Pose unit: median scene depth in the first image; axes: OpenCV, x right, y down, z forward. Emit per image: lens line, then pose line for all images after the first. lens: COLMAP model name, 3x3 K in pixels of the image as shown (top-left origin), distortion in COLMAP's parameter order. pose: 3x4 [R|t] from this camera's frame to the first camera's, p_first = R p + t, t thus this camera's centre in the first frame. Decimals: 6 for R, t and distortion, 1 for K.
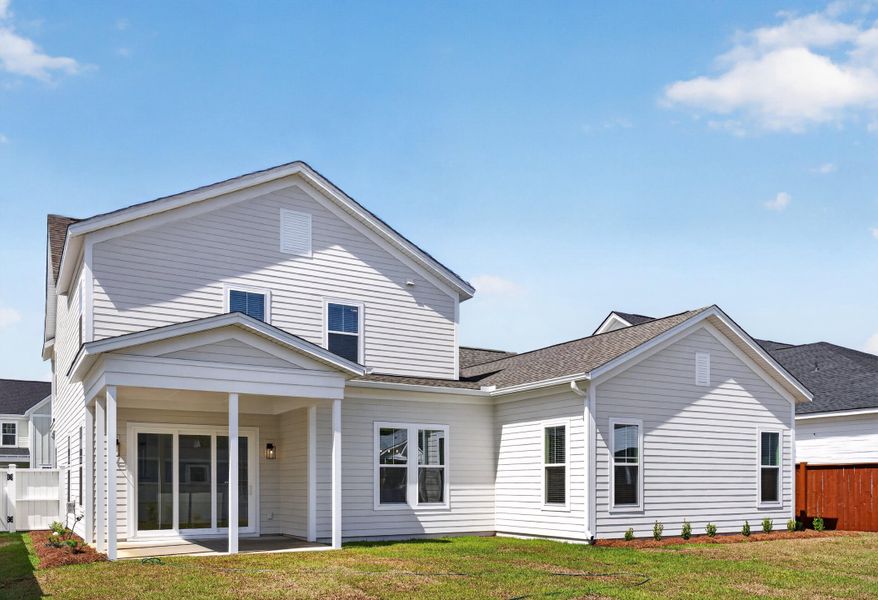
lens RADIAL K [[726.7, 0, 458.1], [0, 726.7, 299.9], [0, 0, 1]] dist [-0.034141, 0.000520]
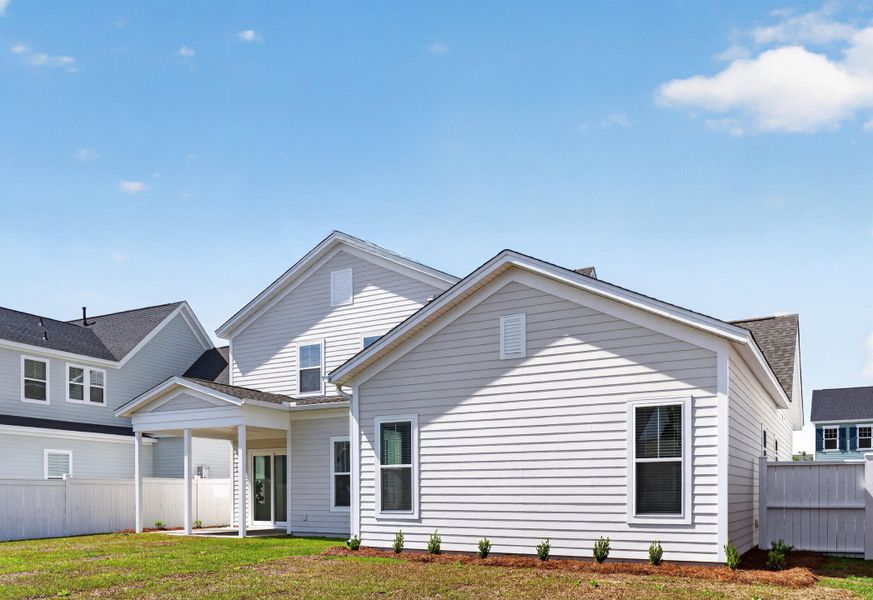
lens RADIAL K [[722.5, 0, 455.5], [0, 722.5, 299.9], [0, 0, 1]] dist [-0.034141, 0.000520]
pose [[0.461960, -0.229336, -0.856737, 1.013335], [0.222776, 0.965024, -0.138200, 0.156697], [0.858466, -0.127018, 0.496893, 0.600983]]
